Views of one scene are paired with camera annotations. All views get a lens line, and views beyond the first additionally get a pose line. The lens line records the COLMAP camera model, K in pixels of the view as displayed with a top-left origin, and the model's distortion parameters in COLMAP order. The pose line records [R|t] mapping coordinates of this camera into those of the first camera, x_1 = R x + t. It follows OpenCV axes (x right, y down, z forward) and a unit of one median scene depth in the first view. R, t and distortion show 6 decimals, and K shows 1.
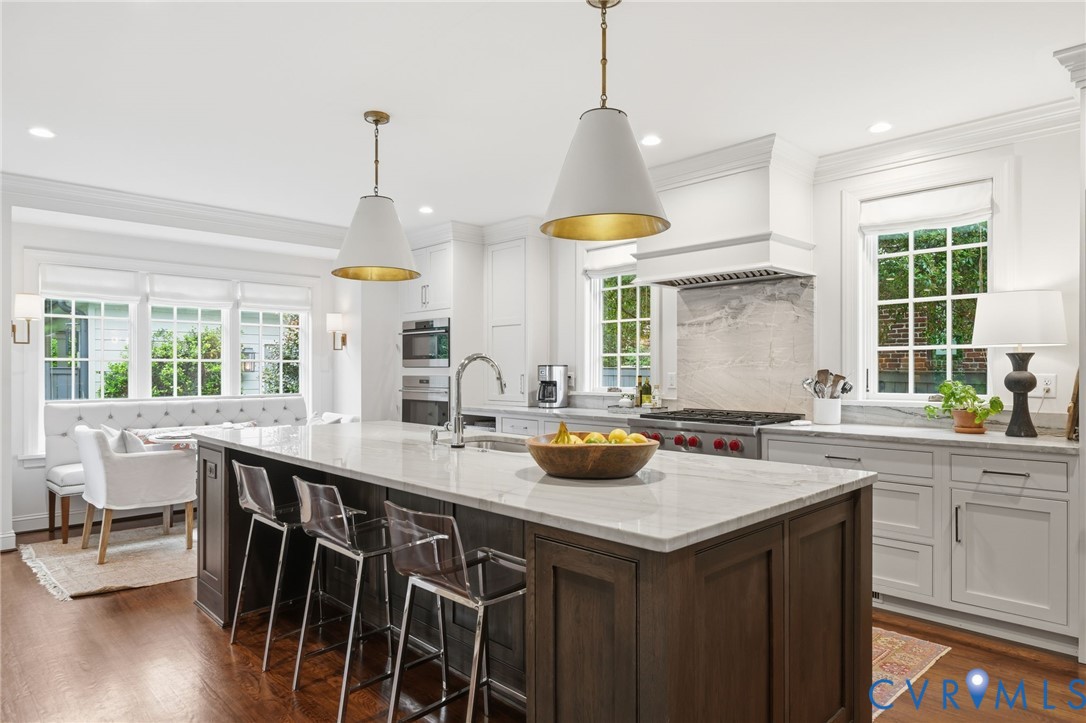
lens RADIAL K [[655.2, 0, 542.9], [0, 655.2, 364.1], [0, 0, 1]] dist [0.038913, 0.001181]
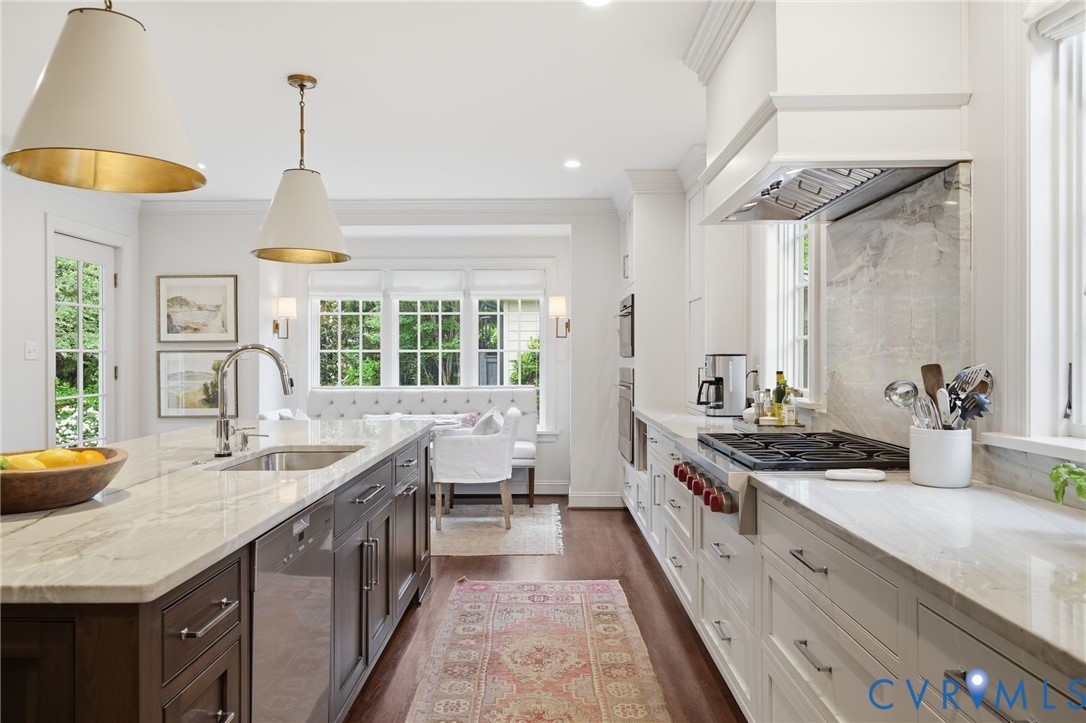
lens RADIAL K [[730.9, 0, 541.6], [0, 730.9, 364.6], [0, 0, 1]] dist [-0.002038, 0.001027]
pose [[0.713326, 0.004646, -0.700817, 0.473306], [0.008696, 0.999842, 0.015480, -0.001181], [0.700778, -0.017137, 0.713173, 0.359294]]
